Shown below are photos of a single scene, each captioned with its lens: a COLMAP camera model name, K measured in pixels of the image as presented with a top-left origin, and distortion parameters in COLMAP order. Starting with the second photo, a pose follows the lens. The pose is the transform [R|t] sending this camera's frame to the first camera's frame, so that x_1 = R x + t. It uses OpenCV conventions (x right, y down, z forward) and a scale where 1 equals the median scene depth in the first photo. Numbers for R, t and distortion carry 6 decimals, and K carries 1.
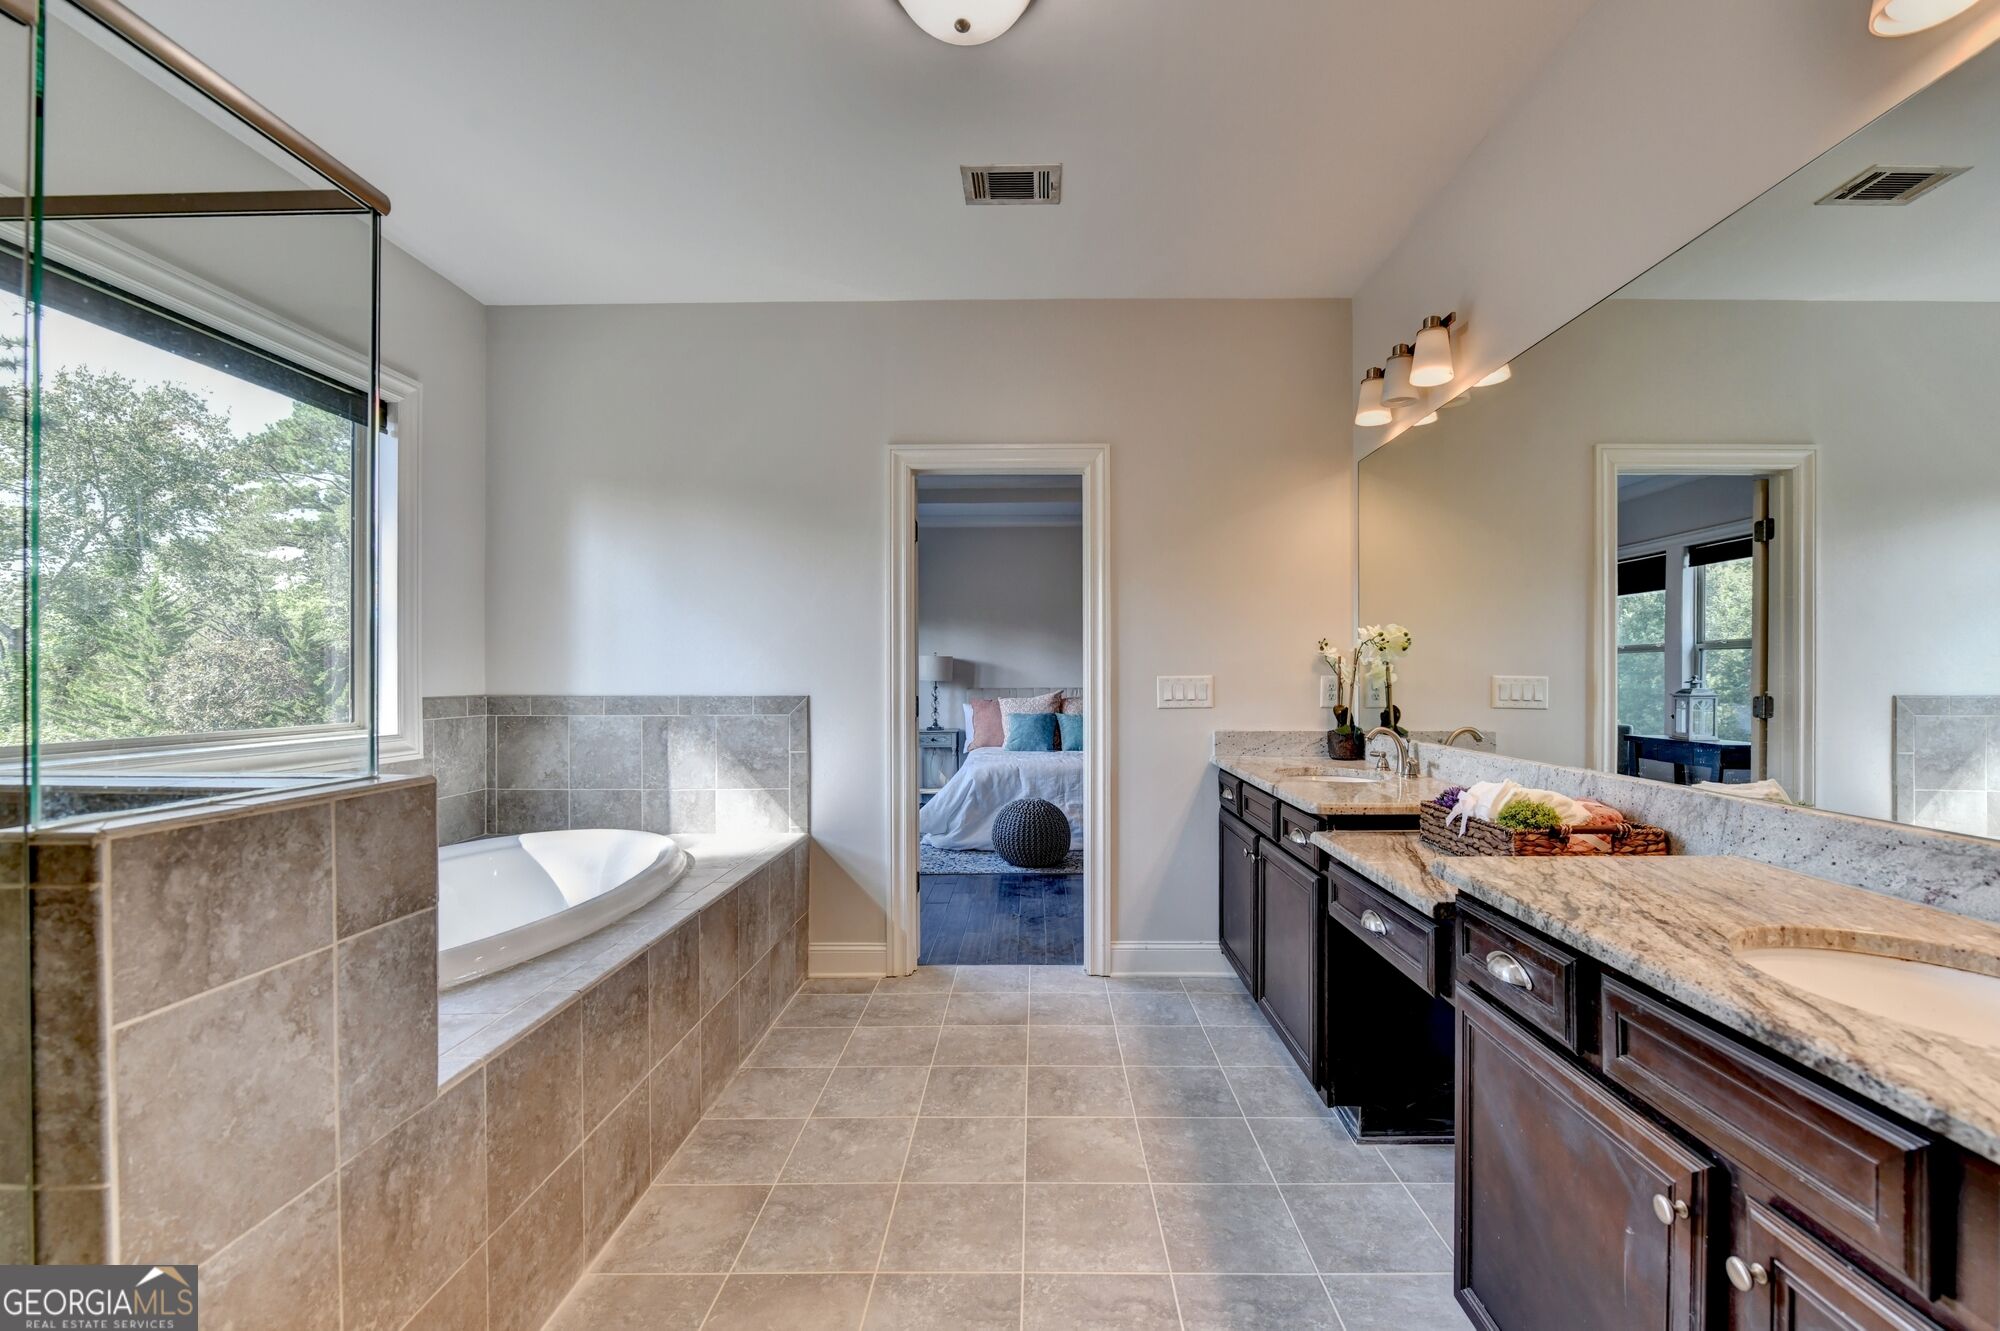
lens RADIAL K [[823.5, 0, 1005.5], [0, 823.5, 674.7], [0, 0, 1]] dist [-0.008215, -0.001108]
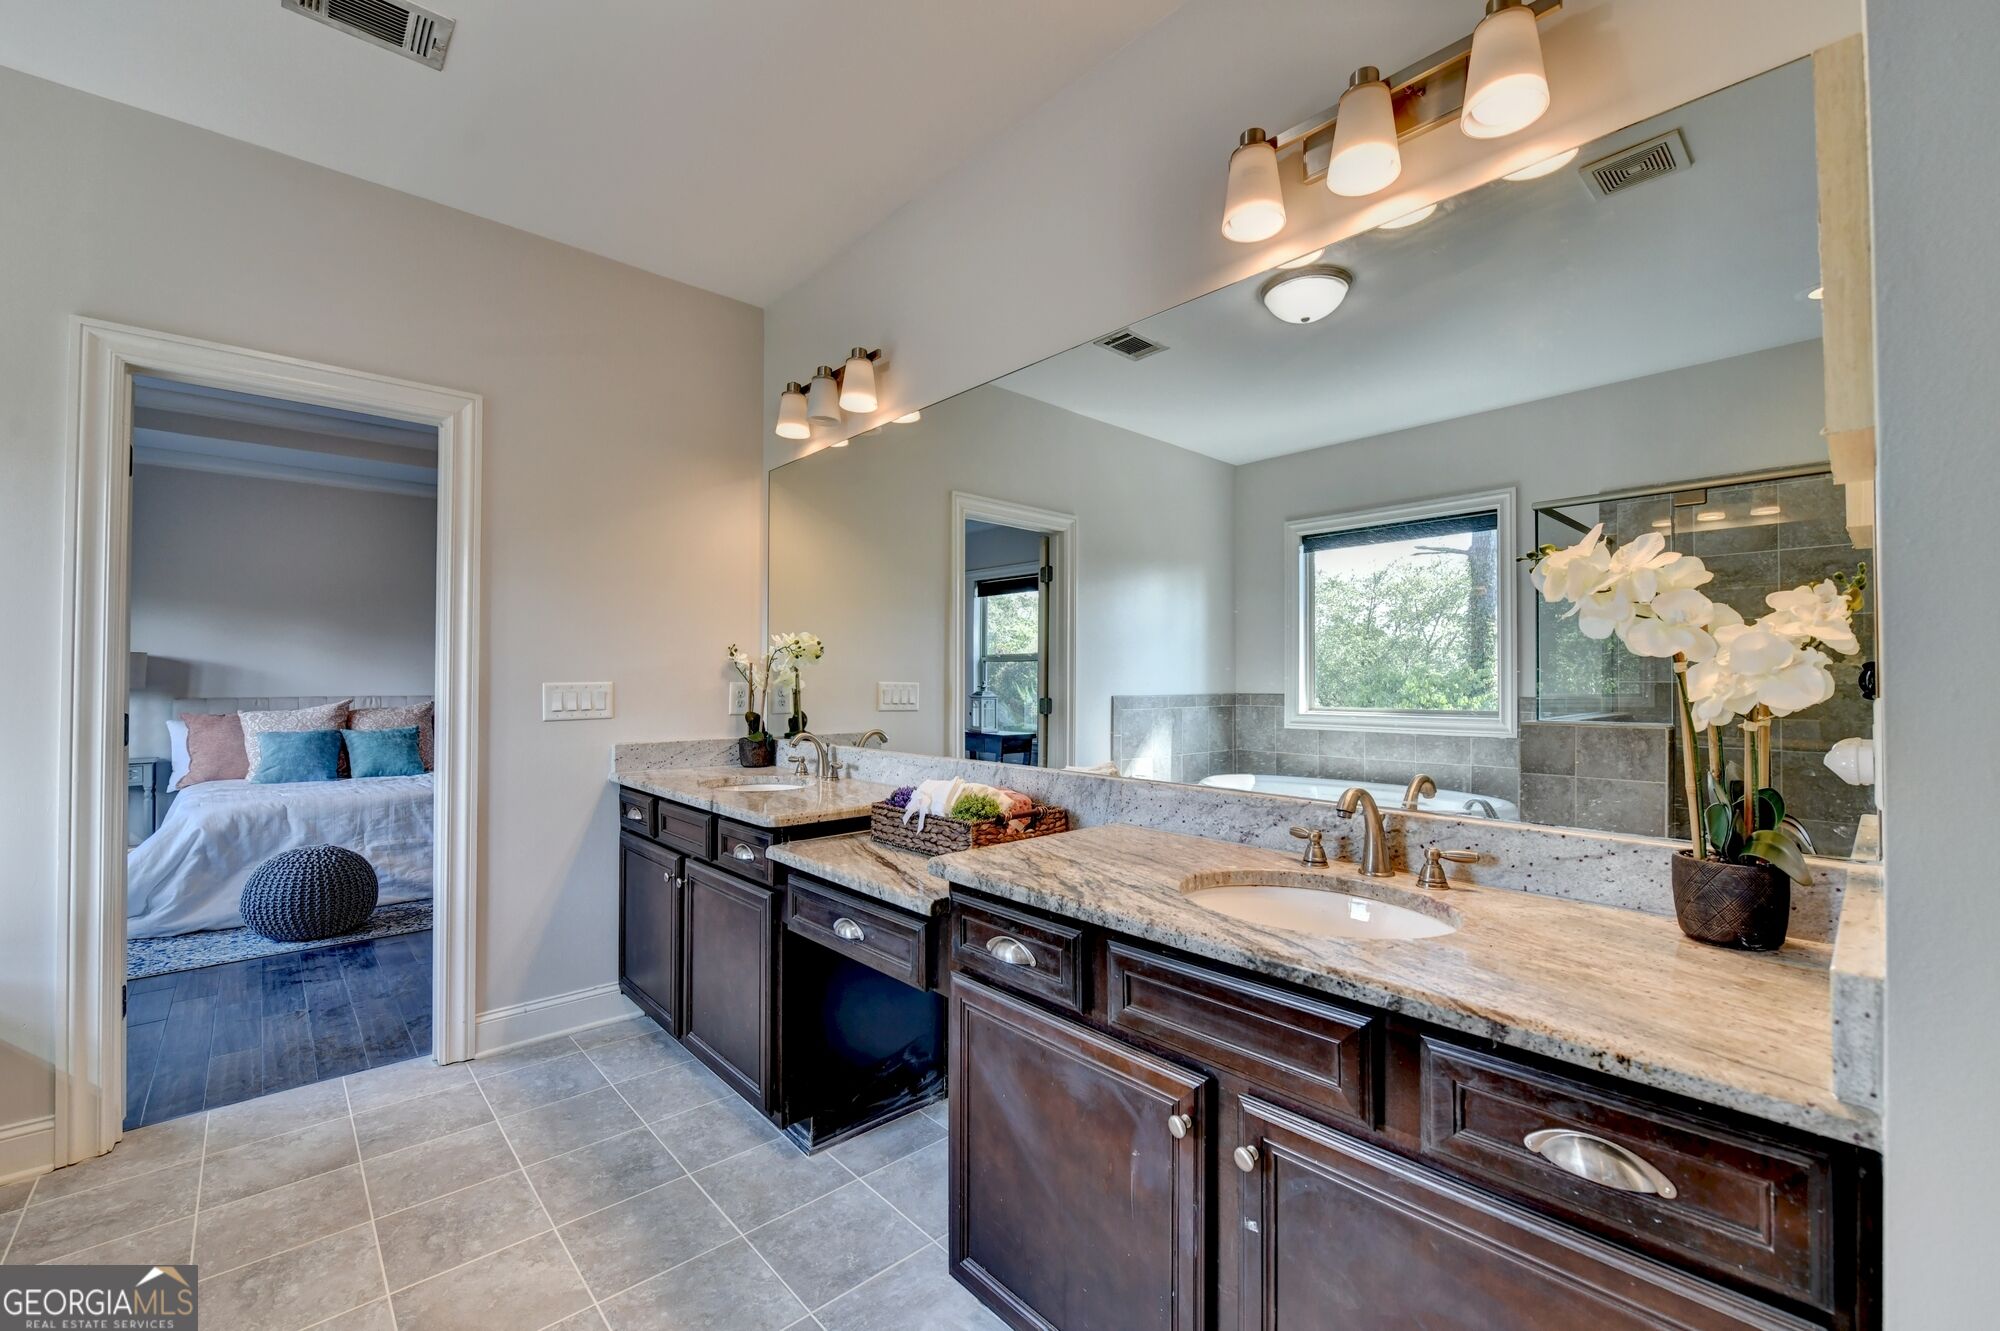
lens RADIAL K [[823.5, 0, 1004.4], [0, 823.5, 665.2], [0, 0, 1]] dist [-0.008215, -0.001108]
pose [[0.724487, 0.013679, 0.689153, -0.075988], [-0.001995, 0.999840, -0.017749, -0.003157], [-0.689285, 0.011484, 0.724399, 0.092772]]
